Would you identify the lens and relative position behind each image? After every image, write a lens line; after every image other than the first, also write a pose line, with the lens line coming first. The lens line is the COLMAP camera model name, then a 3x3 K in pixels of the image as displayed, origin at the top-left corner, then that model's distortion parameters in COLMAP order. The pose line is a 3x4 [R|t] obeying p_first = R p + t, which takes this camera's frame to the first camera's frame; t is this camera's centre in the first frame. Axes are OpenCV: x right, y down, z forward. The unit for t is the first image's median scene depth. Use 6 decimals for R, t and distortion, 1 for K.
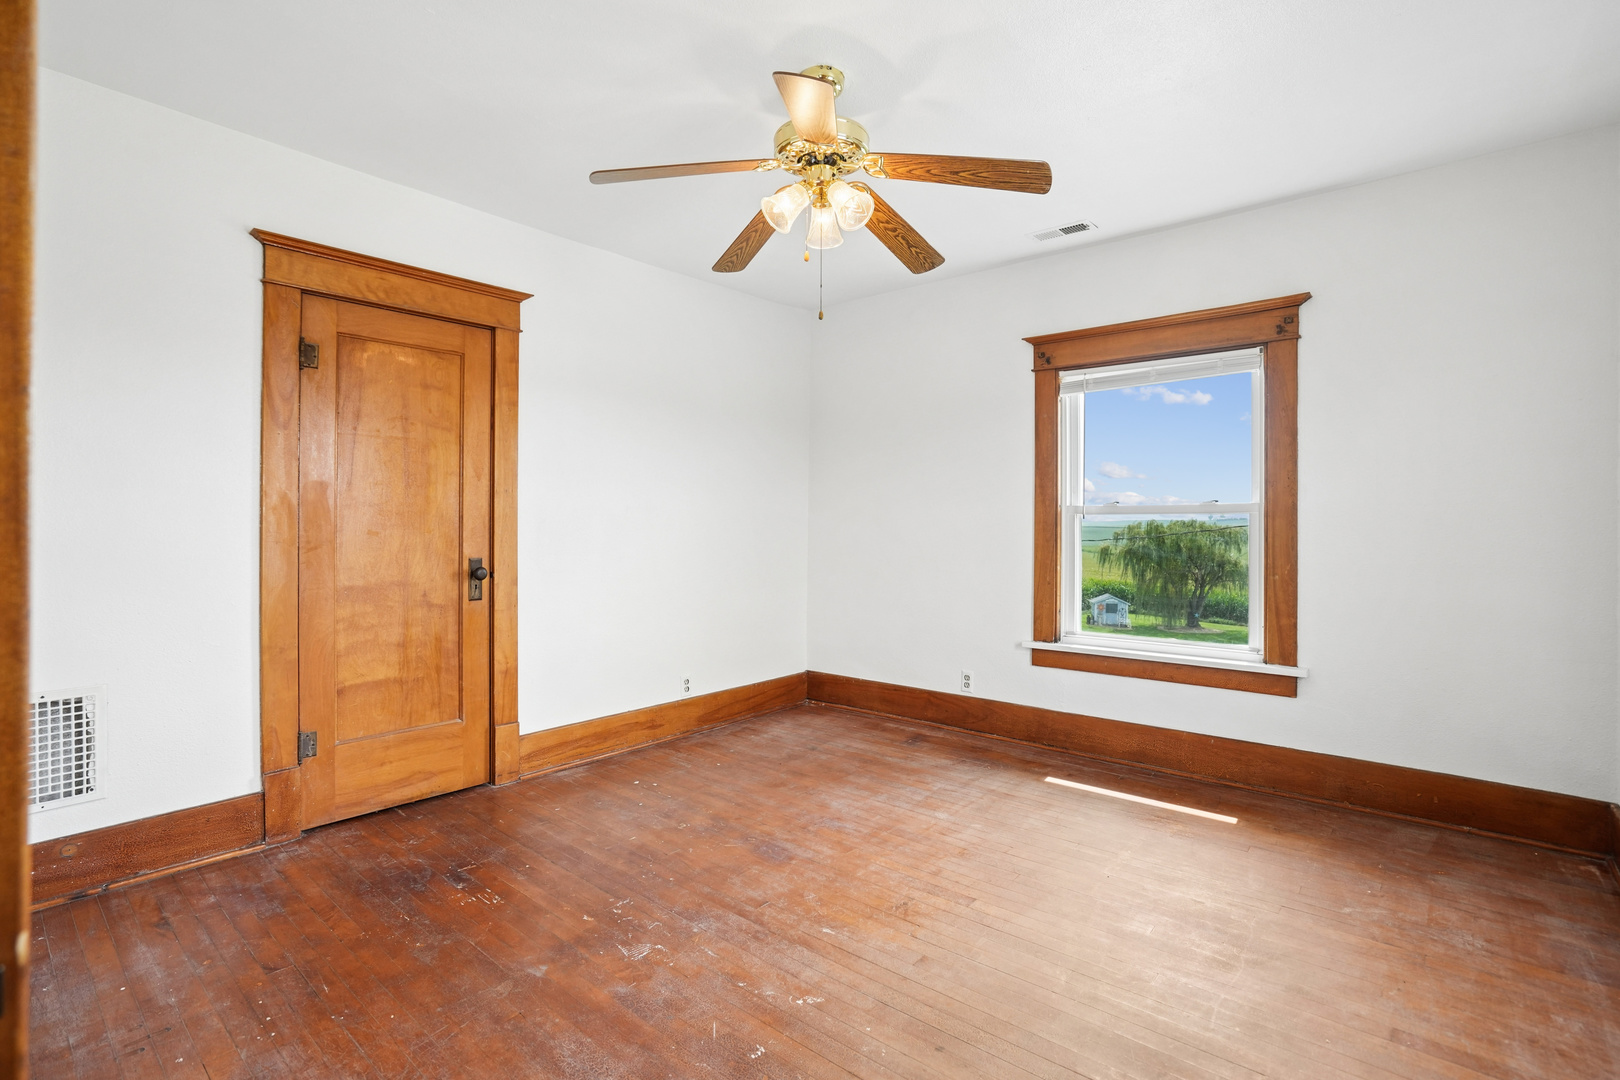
lens RADIAL K [[763.4, 0, 810.0], [0, 763.4, 526.3], [0, 0, 1]] dist [-0.062151, 0.027623]
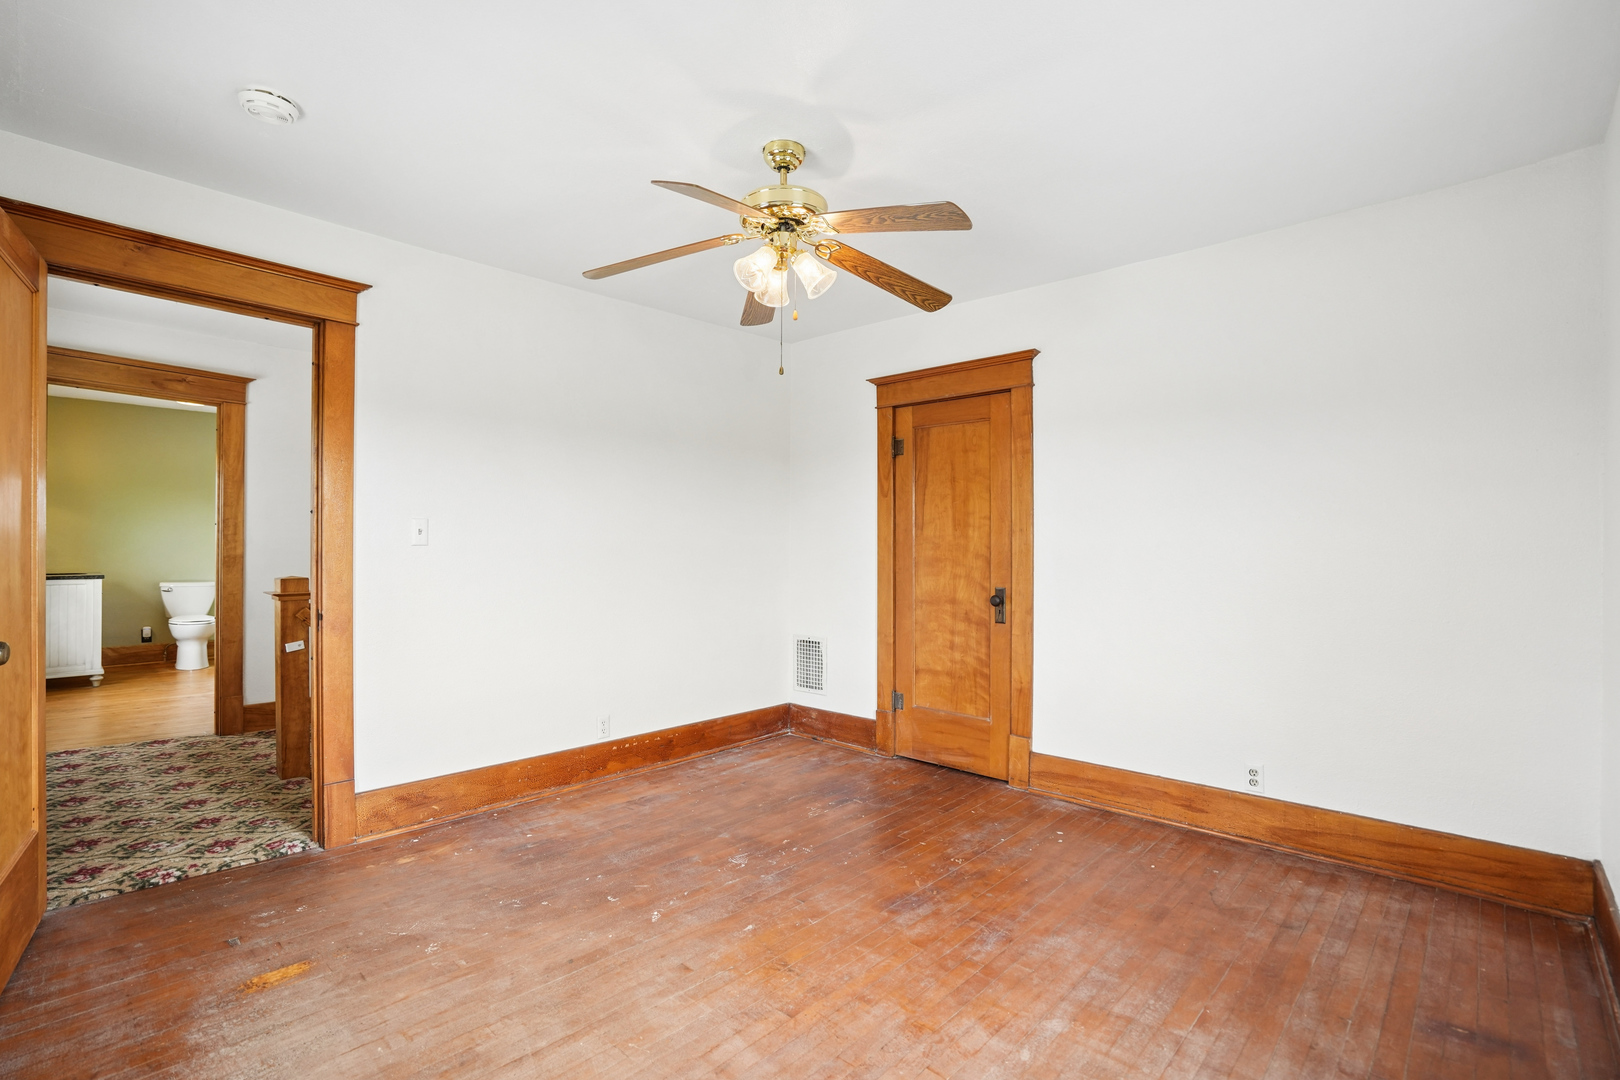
lens RADIAL K [[747.9, 0, 810.0], [0, 747.9, 540.0], [0, 0, 1]] dist [-0.020063, 0.001356]
pose [[-0.048609, -0.010631, -0.998761, 0.785151], [-0.006671, 0.999925, -0.010319, -0.018441], [0.998796, 0.006161, -0.048677, 0.793594]]
